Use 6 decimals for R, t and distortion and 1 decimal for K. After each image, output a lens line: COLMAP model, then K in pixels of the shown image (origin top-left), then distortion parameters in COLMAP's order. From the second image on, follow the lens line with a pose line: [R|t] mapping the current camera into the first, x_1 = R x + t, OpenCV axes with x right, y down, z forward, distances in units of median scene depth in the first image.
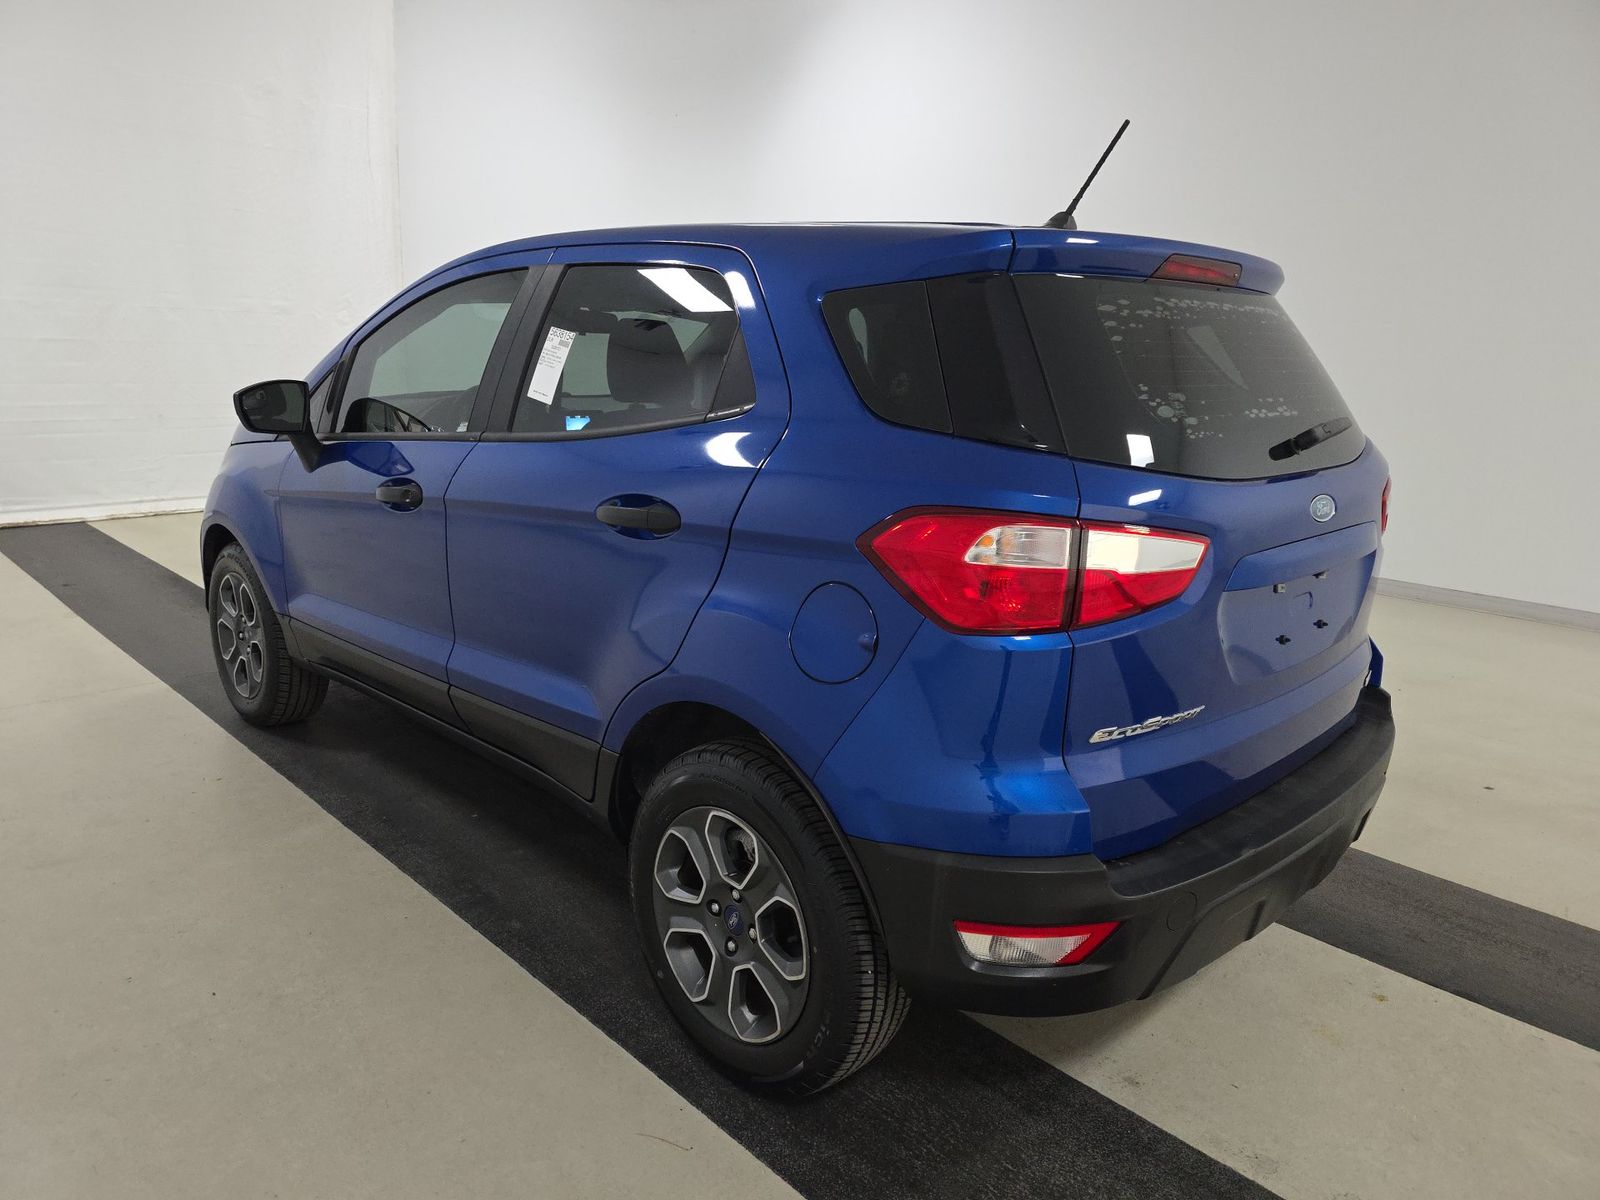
lens RADIAL K [[1004.4, 0, 790.3], [0, 1004.4, 600.6], [0, 0, 1]] dist [0.018067, -0.001078]
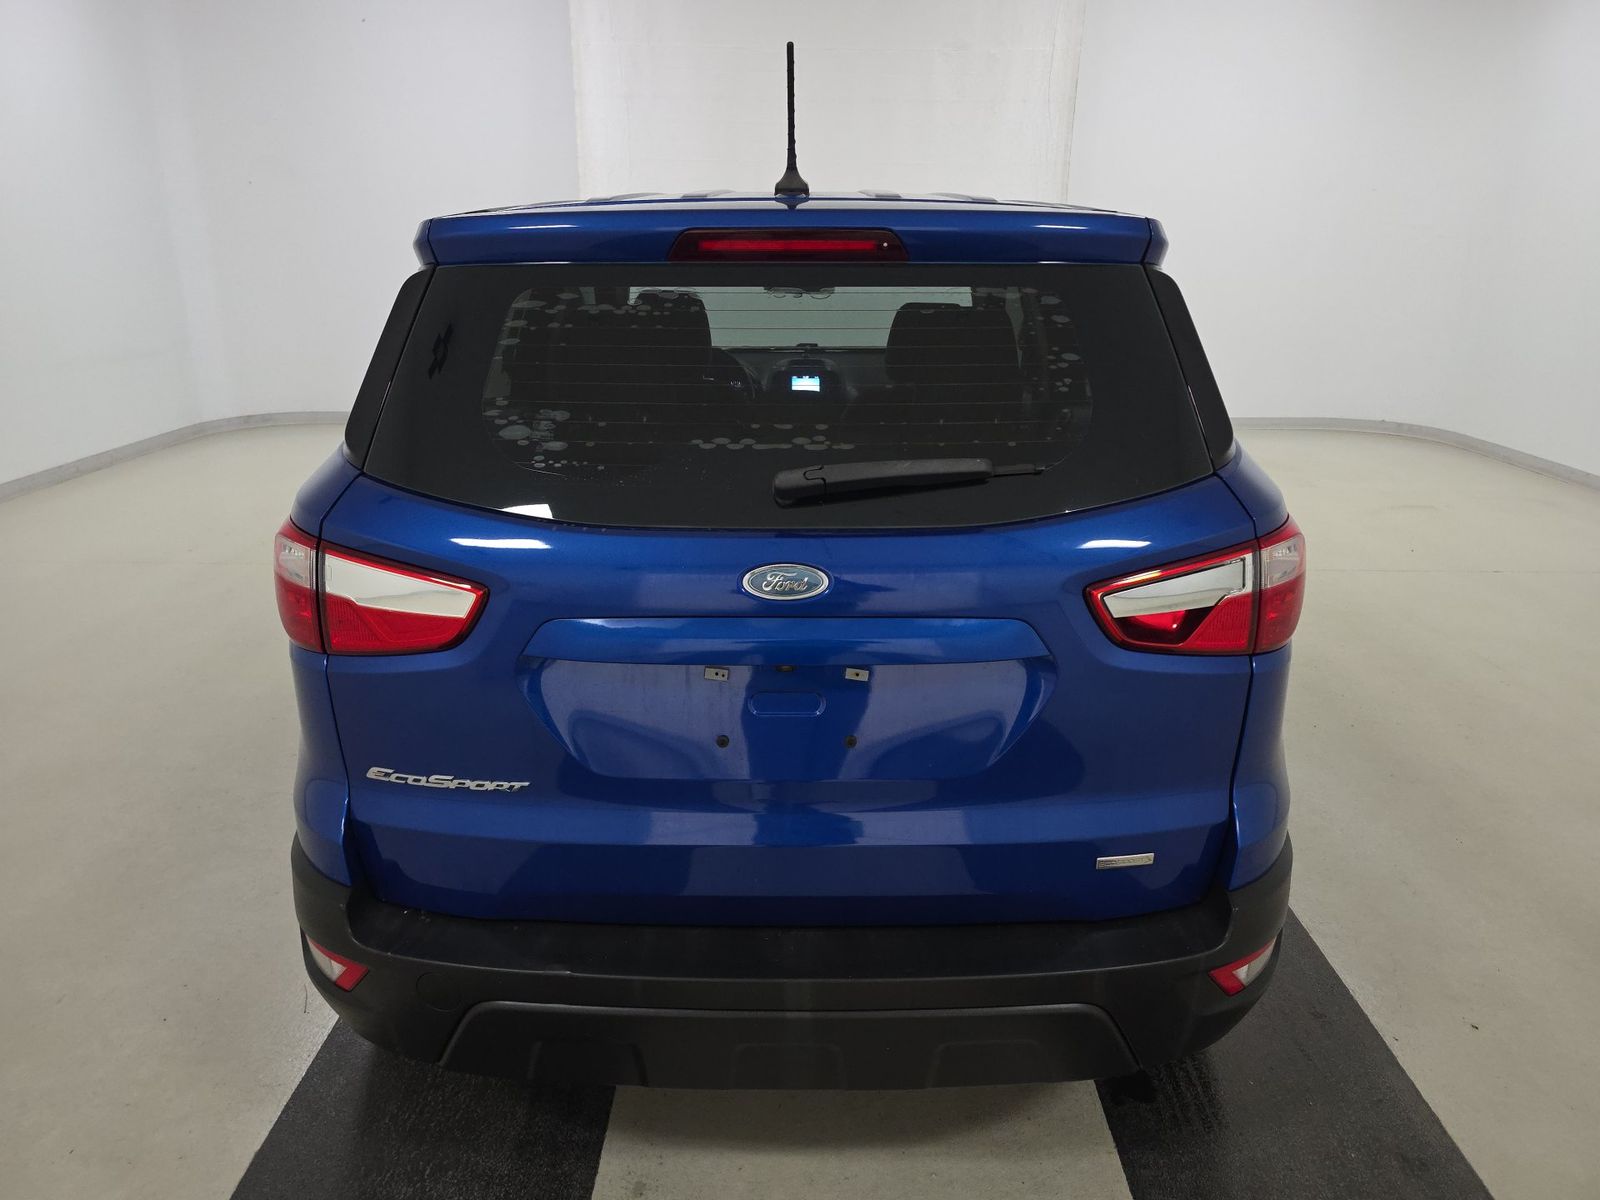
lens RADIAL K [[1004.4, 0, 790.3], [0, 1004.4, 600.6], [0, 0, 1]] dist [0.018067, -0.001078]
pose [[0.739070, 0.196667, -0.644280, 0.881958], [-0.154867, 0.980420, 0.121622, -0.148796], [0.655585, 0.009891, 0.755057, 0.411286]]
